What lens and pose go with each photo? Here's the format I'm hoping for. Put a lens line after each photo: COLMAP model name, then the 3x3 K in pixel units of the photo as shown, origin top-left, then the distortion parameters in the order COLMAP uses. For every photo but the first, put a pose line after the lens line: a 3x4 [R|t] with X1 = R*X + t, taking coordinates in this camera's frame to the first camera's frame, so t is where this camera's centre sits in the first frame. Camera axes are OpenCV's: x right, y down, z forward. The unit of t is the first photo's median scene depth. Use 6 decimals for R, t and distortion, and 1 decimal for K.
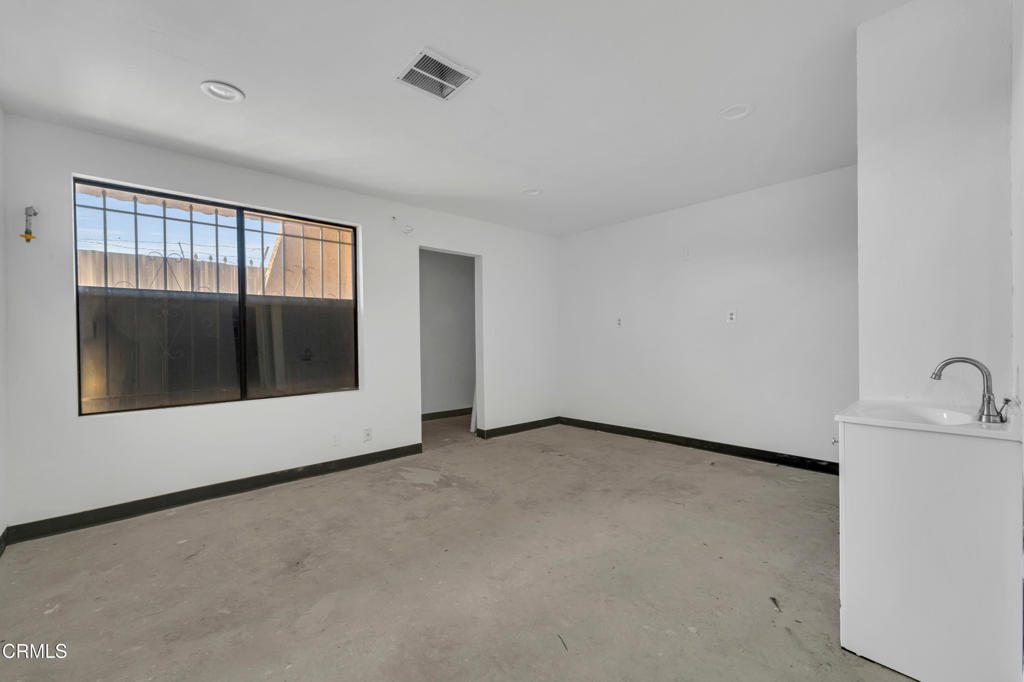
lens RADIAL K [[410.5, 0, 514.2], [0, 410.5, 340.7], [0, 0, 1]] dist [0.006023, -0.000201]
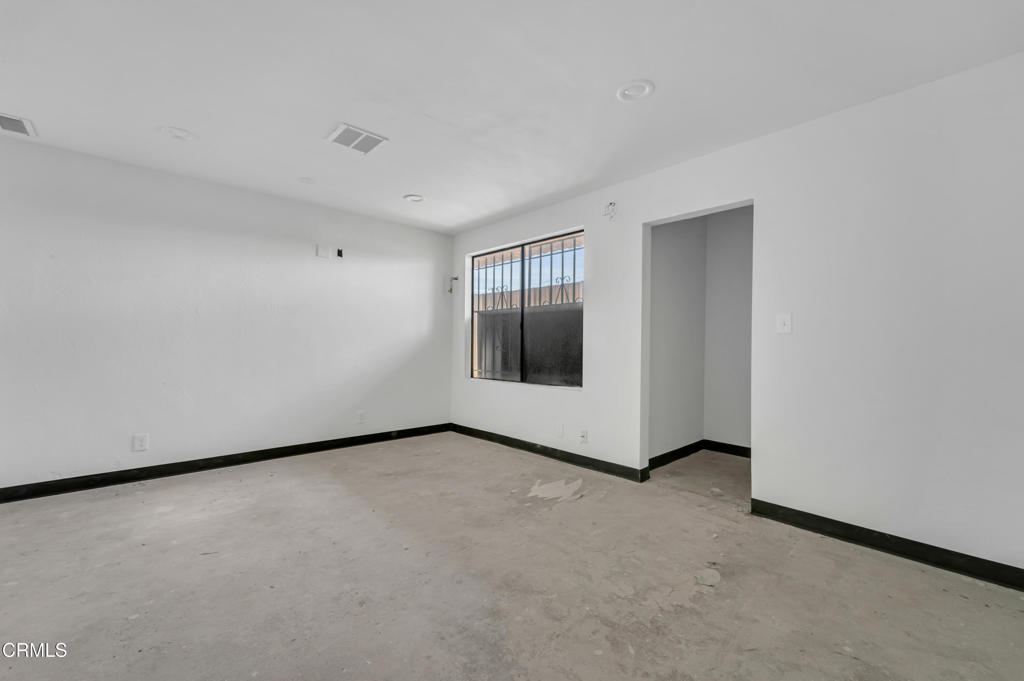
lens RADIAL K [[410.5, 0, 514.2], [0, 410.5, 340.2], [0, 0, 1]] dist [0.006023, -0.000201]
pose [[0.028176, 0.007790, -0.999573, 0.745678], [-0.010787, 0.999914, 0.007489, -0.010997], [0.999545, 0.010572, 0.028257, 0.955437]]
